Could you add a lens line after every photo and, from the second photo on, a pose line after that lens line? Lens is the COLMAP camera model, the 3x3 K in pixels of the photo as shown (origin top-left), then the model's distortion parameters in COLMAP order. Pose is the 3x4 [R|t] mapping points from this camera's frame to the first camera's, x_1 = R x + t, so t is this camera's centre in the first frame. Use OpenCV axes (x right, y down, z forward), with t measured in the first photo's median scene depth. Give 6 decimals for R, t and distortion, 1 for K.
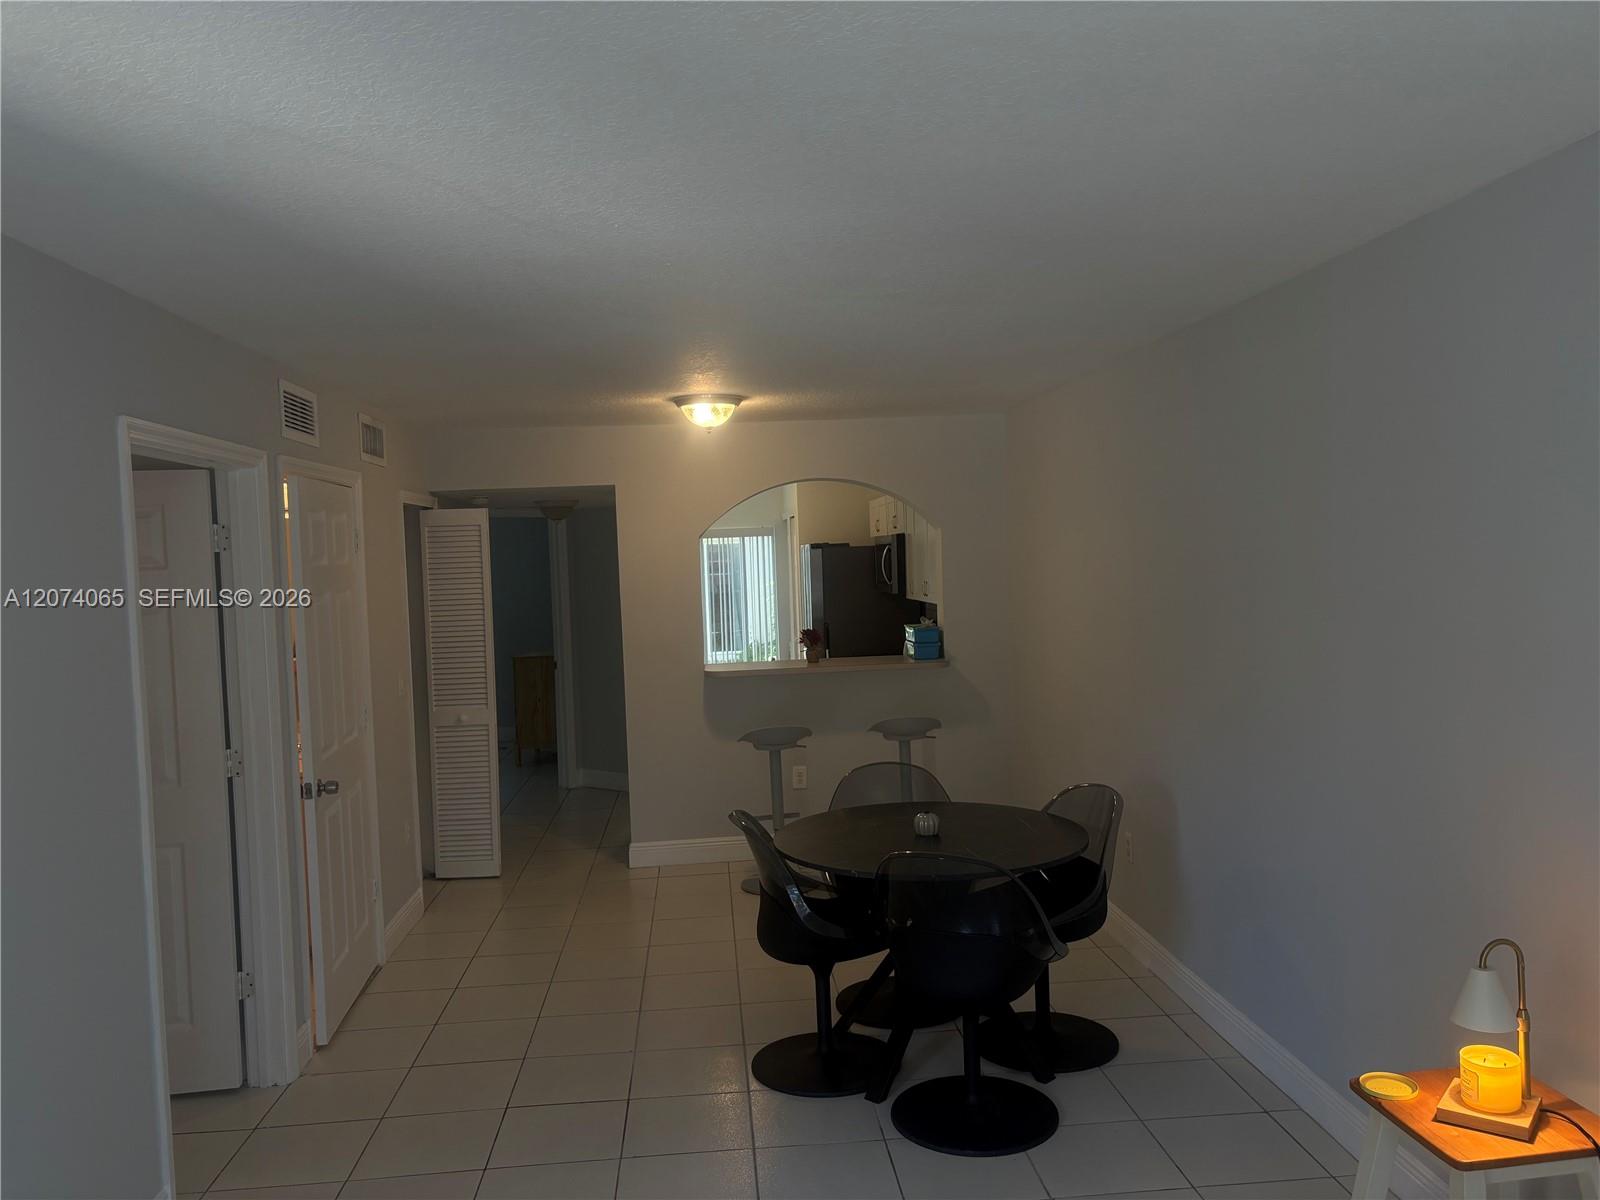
lens RADIAL K [[1218.5, 0, 795.4], [0, 1218.5, 612.4], [0, 0, 1]] dist [0.040588, -0.052973]
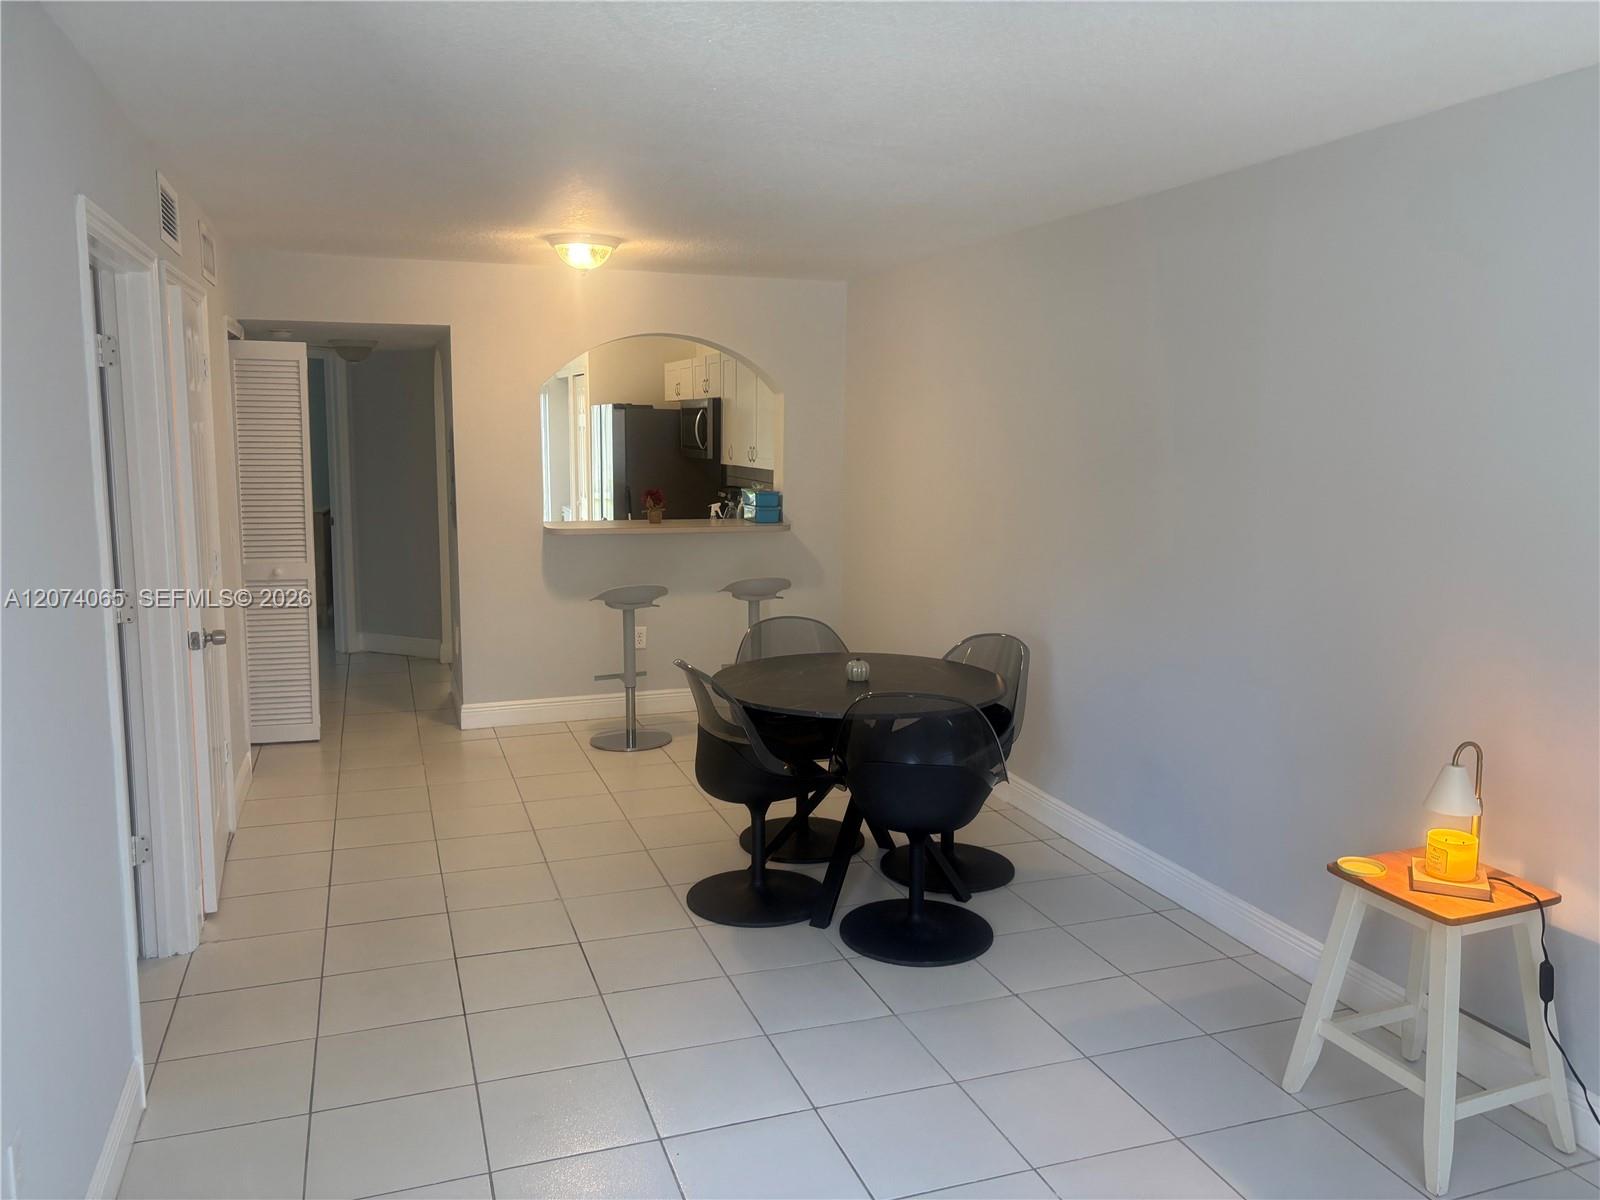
lens RADIAL K [[1218.5, 0, 814.7], [0, 1218.5, 604.0], [0, 0, 1]] dist [0.040588, -0.052973]
pose [[0.964349, 0.007280, 0.264535, -0.192849], [-0.032161, 0.995436, 0.089848, 0.022015], [-0.262674, -0.095152, 0.960182, 0.009113]]
